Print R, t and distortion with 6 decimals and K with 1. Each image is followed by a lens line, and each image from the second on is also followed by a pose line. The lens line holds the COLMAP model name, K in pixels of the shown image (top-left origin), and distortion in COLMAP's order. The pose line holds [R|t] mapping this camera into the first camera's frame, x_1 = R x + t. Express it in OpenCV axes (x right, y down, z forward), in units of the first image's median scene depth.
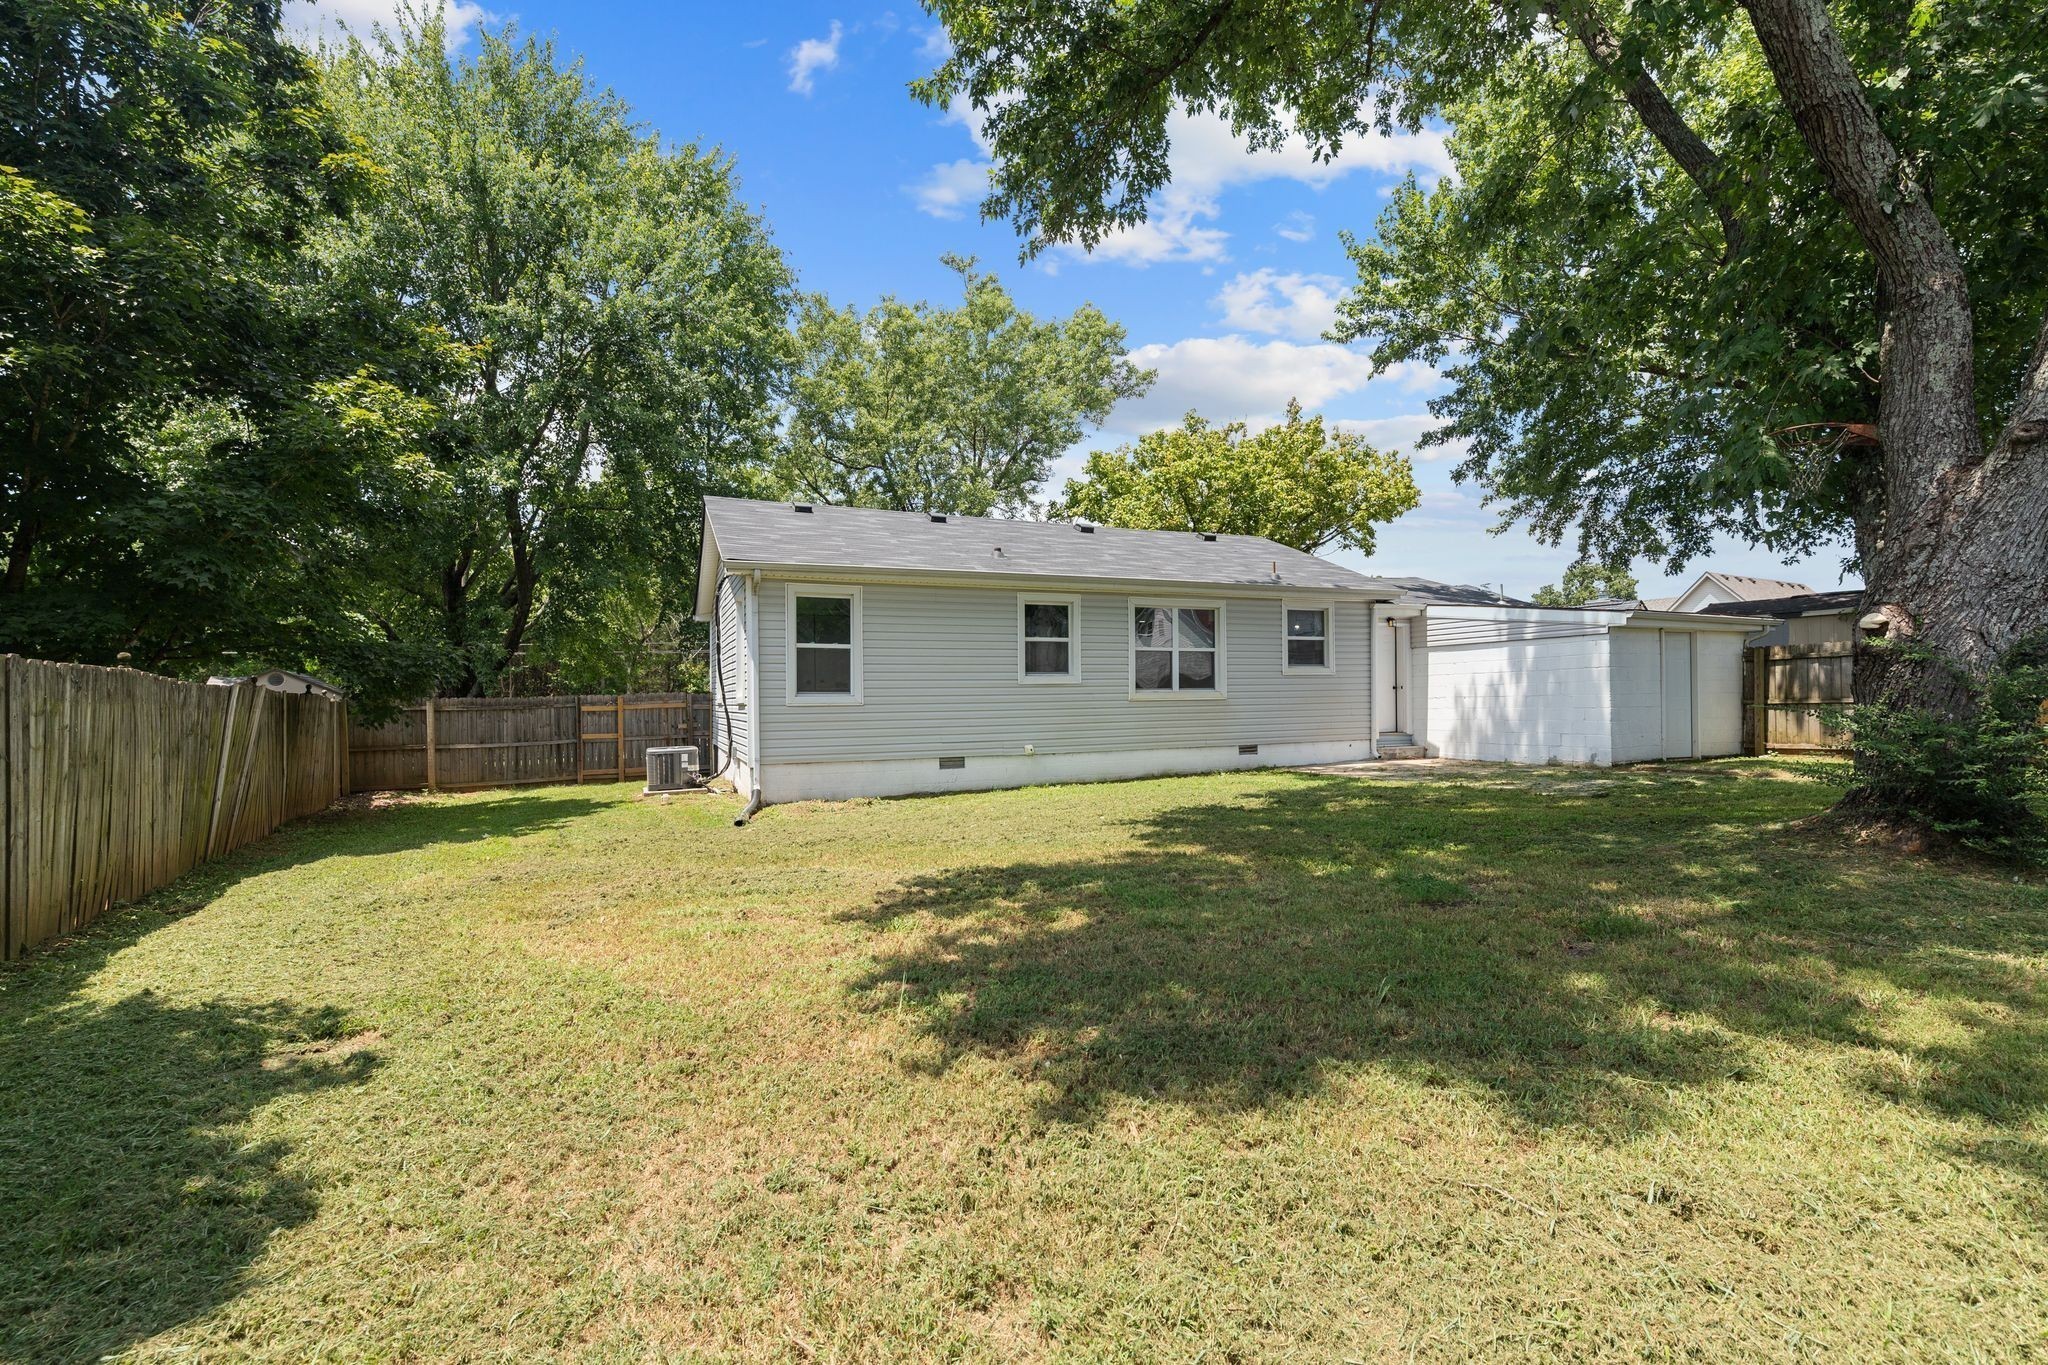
lens RADIAL K [[927.6, 0, 1019.7], [0, 927.6, 681.1], [0, 0, 1]] dist [-0.002545, -0.000305]
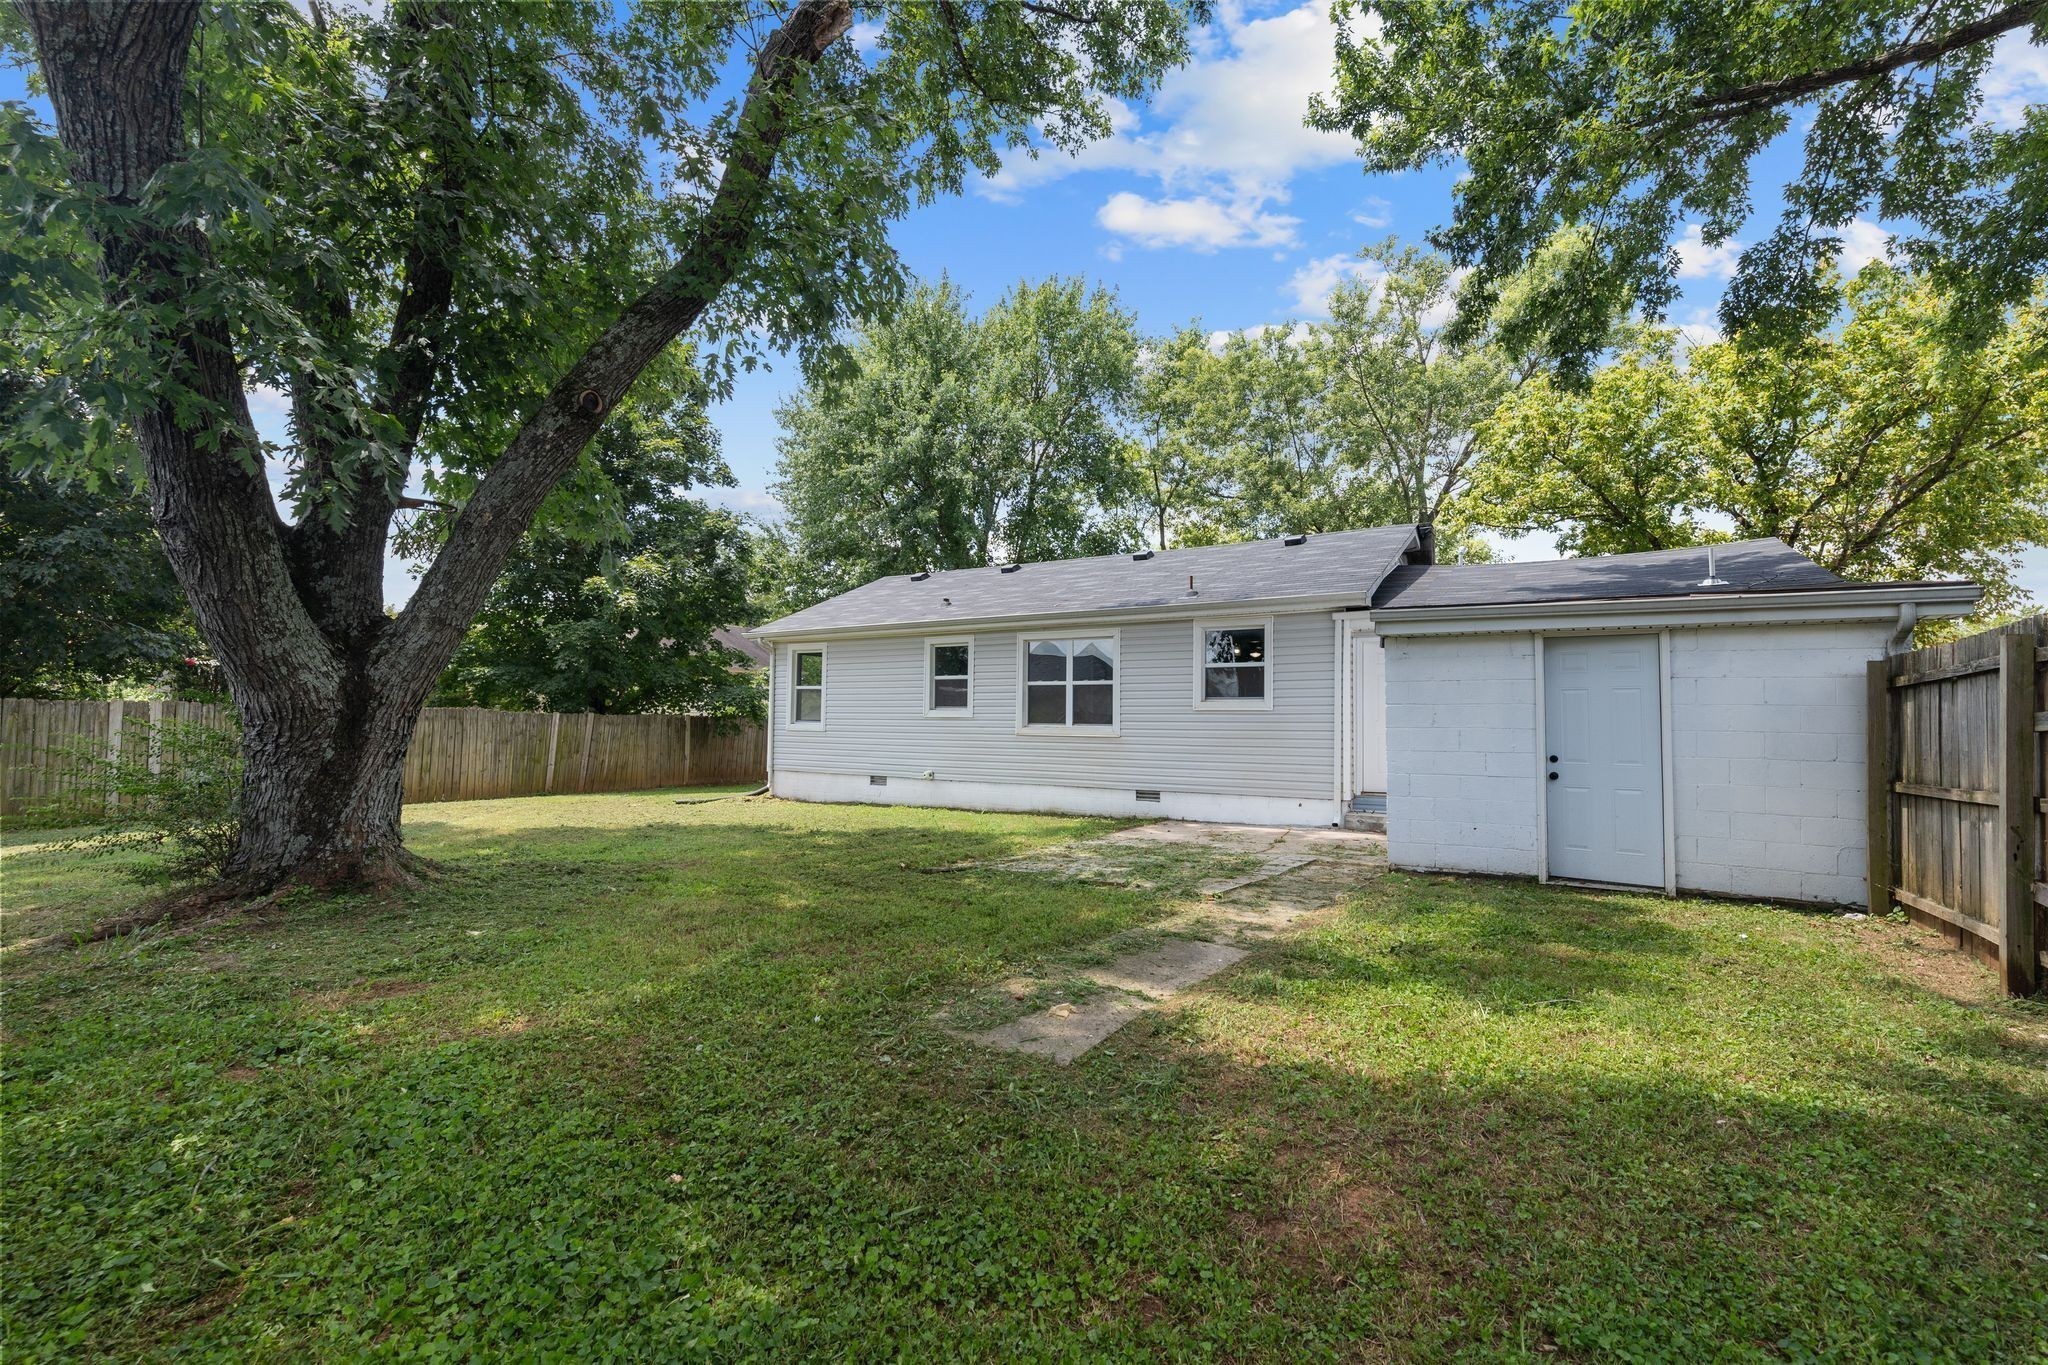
lens RADIAL K [[927.6, 0, 1021.4], [0, 927.6, 677.3], [0, 0, 1]] dist [-0.002545, -0.000305]
pose [[0.540073, -0.023193, -0.841299, 0.928916], [-0.007570, 0.999446, -0.032412, -0.008414], [0.841584, 0.023874, 0.539598, 0.435839]]
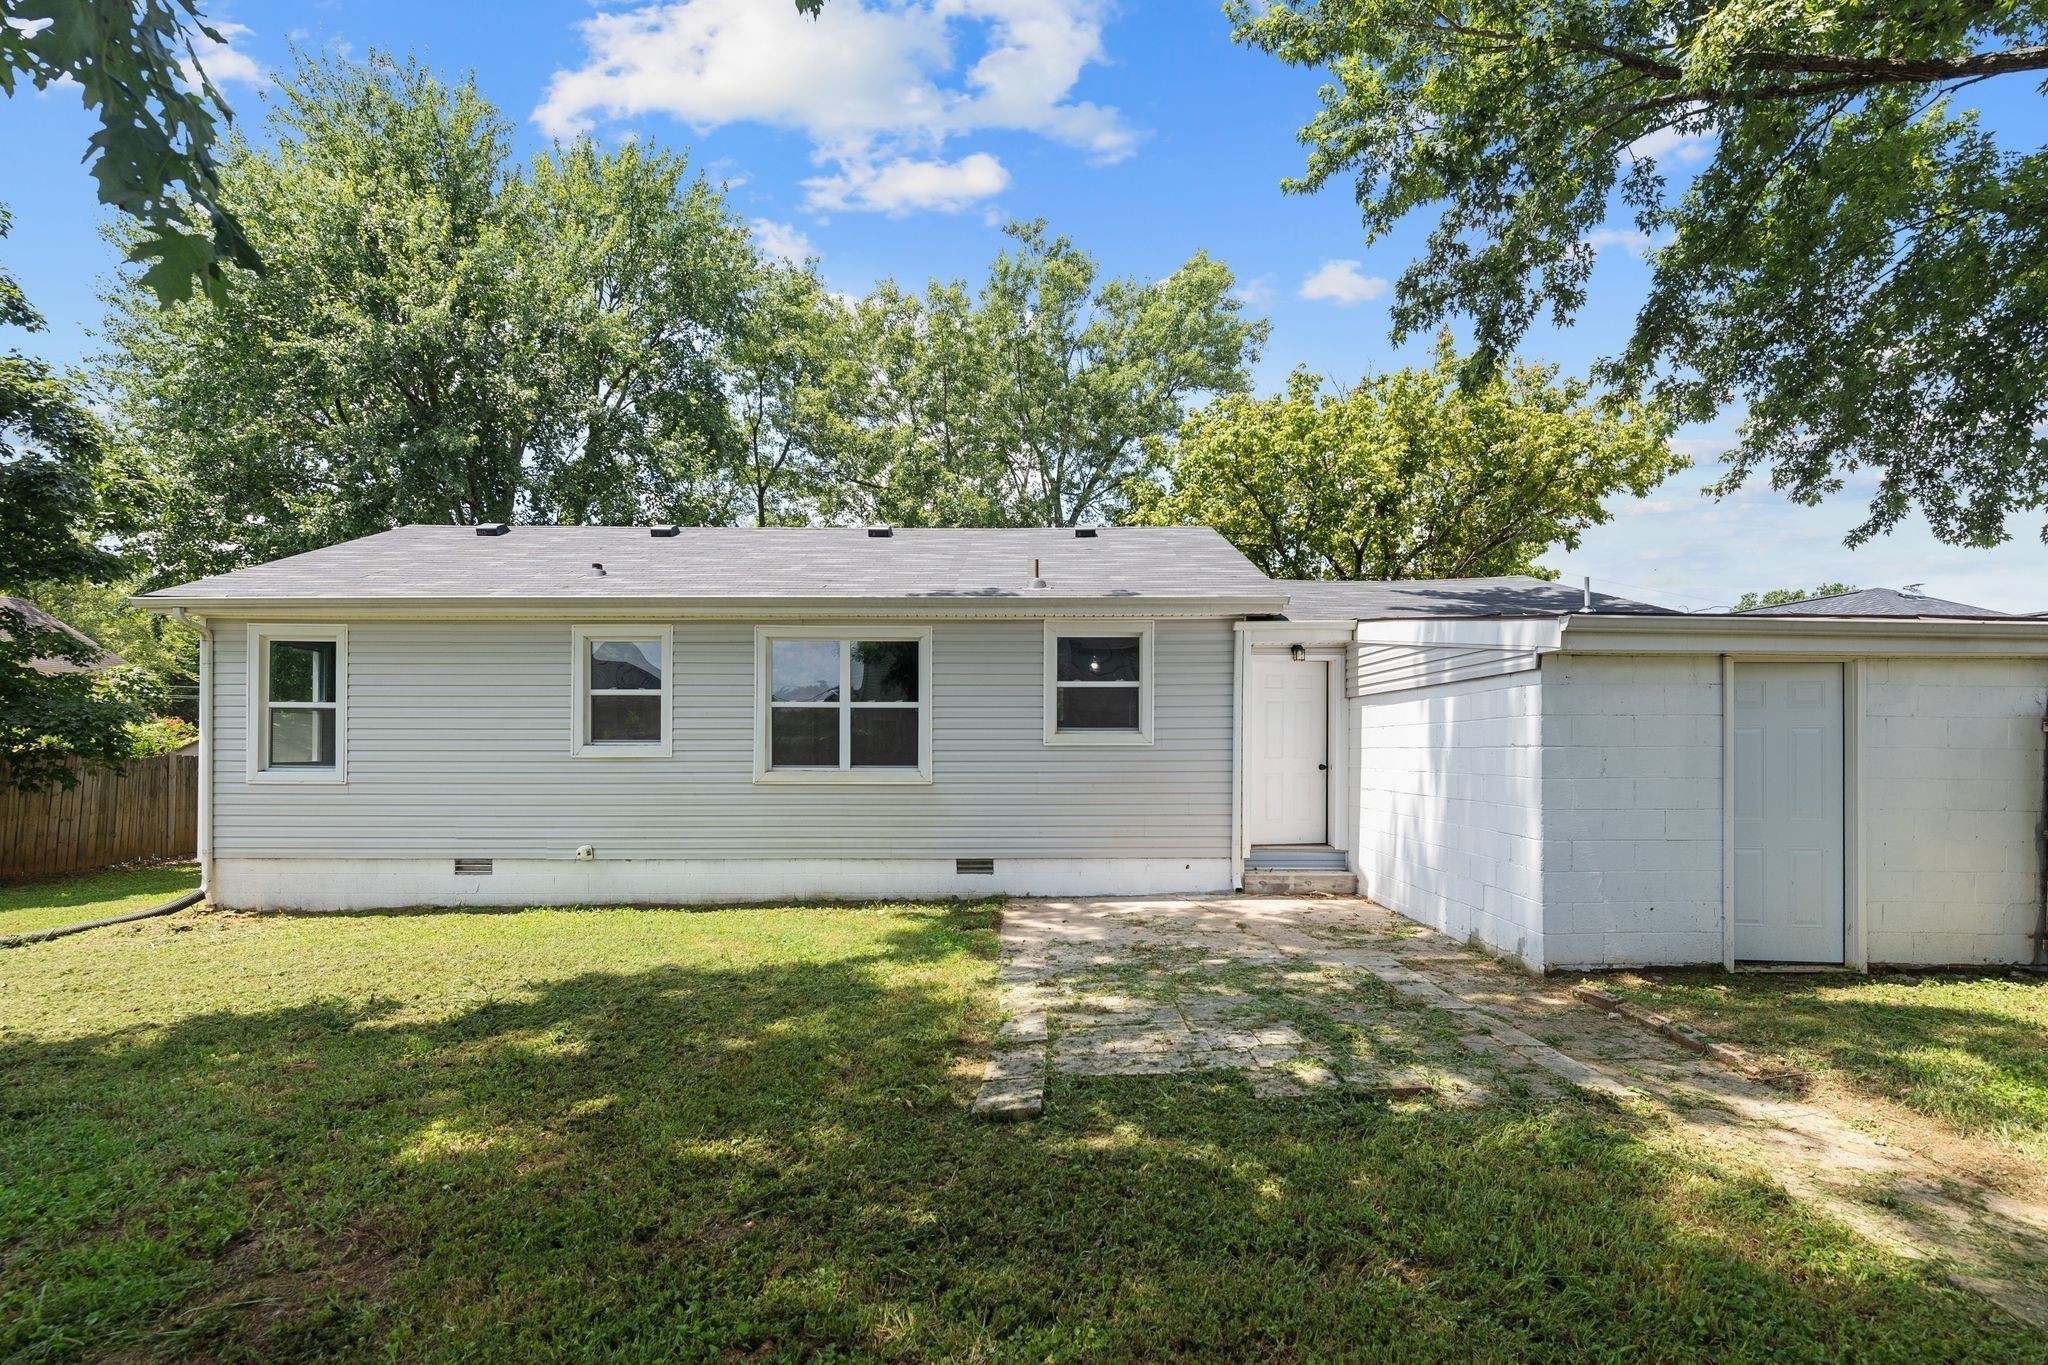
lens RADIAL K [[927.6, 0, 1028.3], [0, 927.6, 722.1], [0, 0, 1]] dist [-0.002545, -0.000305]
pose [[0.916476, 0.005619, -0.400051, 0.531826], [-0.005768, 0.999983, 0.000833, -0.023088], [0.400048, 0.001544, 0.916493, 0.454337]]
